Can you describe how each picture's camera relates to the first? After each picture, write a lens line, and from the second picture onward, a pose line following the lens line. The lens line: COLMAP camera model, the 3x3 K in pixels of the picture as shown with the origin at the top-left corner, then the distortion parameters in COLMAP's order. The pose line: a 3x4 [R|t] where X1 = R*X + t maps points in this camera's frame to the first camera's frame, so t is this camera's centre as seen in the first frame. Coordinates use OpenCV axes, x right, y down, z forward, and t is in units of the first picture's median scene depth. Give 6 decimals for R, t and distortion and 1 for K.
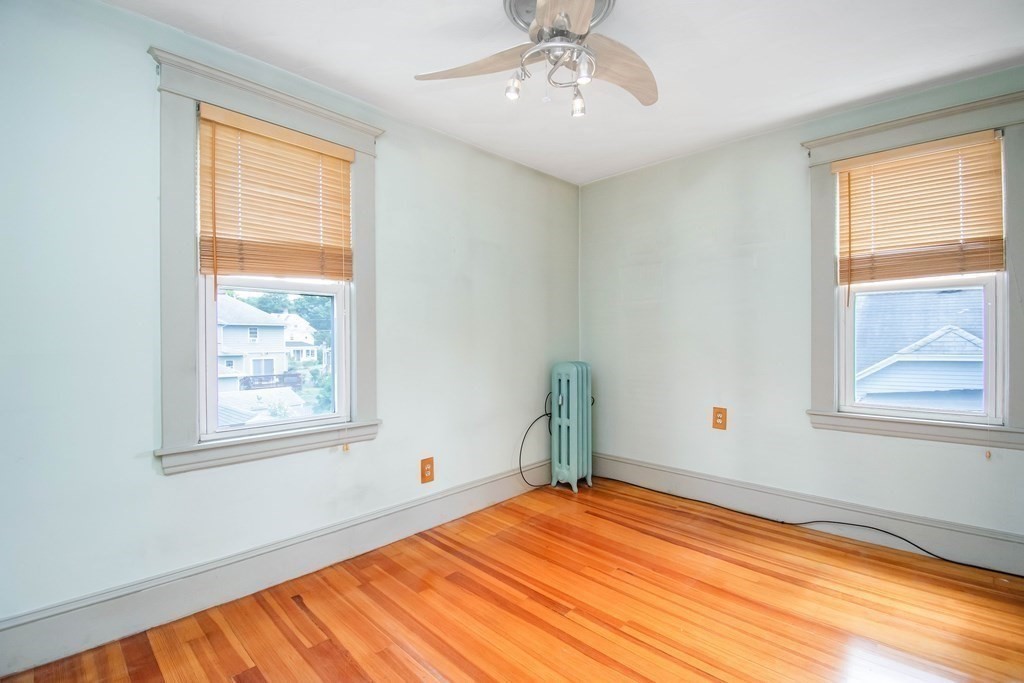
lens RADIAL K [[466.1, 0, 511.2], [0, 466.1, 340.2], [0, 0, 1]] dist [0.003929, -0.011005]
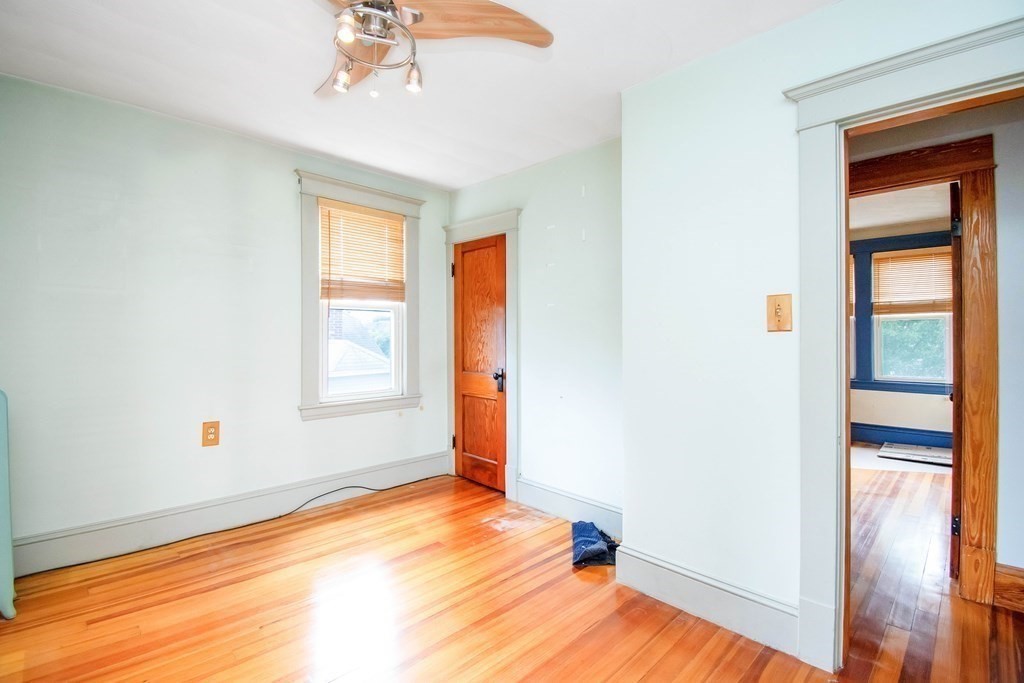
lens RADIAL K [[466.1, 0, 512.2], [0, 466.1, 338.7], [0, 0, 1]] dist [0.003929, -0.011005]
pose [[0.026151, 0.005114, 0.999645, -0.495753], [0.010118, 0.999934, -0.005380, -0.003596], [-0.999607, 0.010255, 0.026098, 0.465075]]
